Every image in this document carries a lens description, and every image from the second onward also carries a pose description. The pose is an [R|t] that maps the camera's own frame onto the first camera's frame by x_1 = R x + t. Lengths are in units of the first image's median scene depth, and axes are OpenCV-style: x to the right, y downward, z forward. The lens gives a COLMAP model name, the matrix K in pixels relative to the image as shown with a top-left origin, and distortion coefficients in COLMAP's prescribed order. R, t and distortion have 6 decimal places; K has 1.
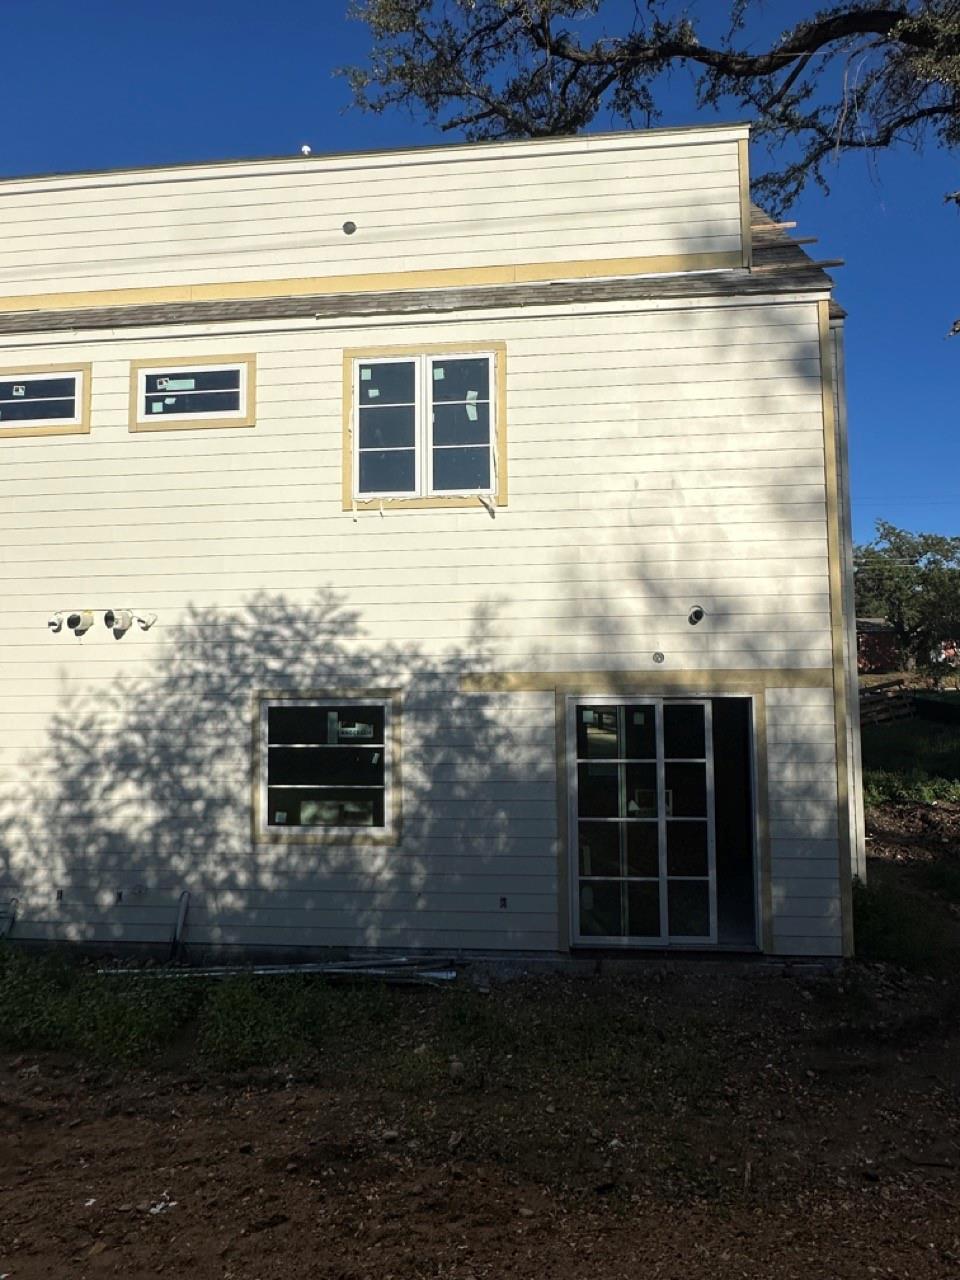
lens RADIAL K [[722.1, 0, 481.1], [0, 722.1, 636.5], [0, 0, 1]] dist [-0.012201, 0.004275]
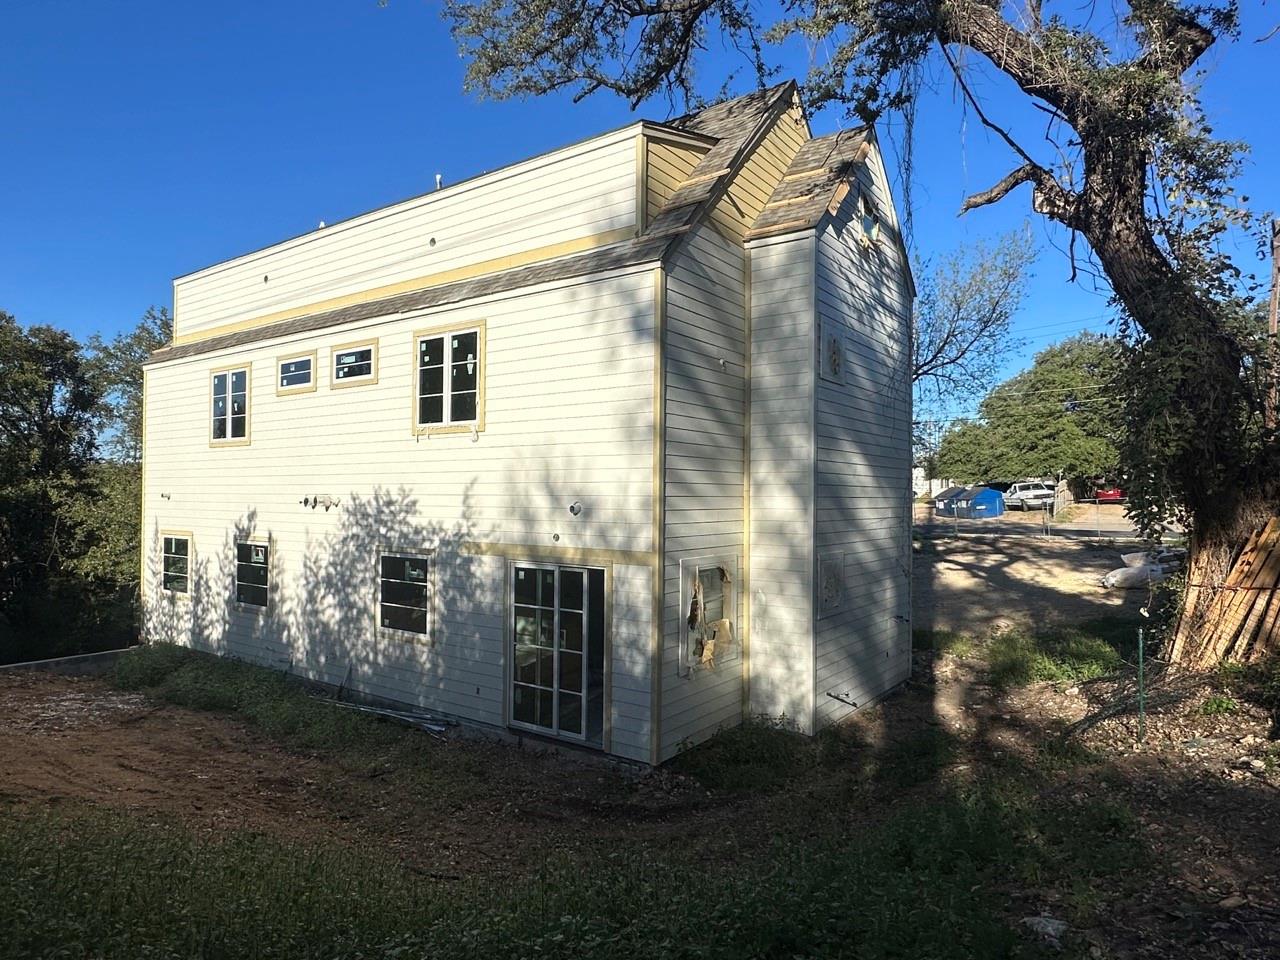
lens RADIAL K [[781.7, 0, 638.7], [0, 781.7, 482.6], [0, 0, 1]] dist [-0.009355, 0.002210]
pose [[0.860855, 0.006509, -0.508808, 1.131881], [0.018795, 0.998829, 0.044578, -0.141195], [0.508503, -0.047938, 0.859725, -0.234641]]
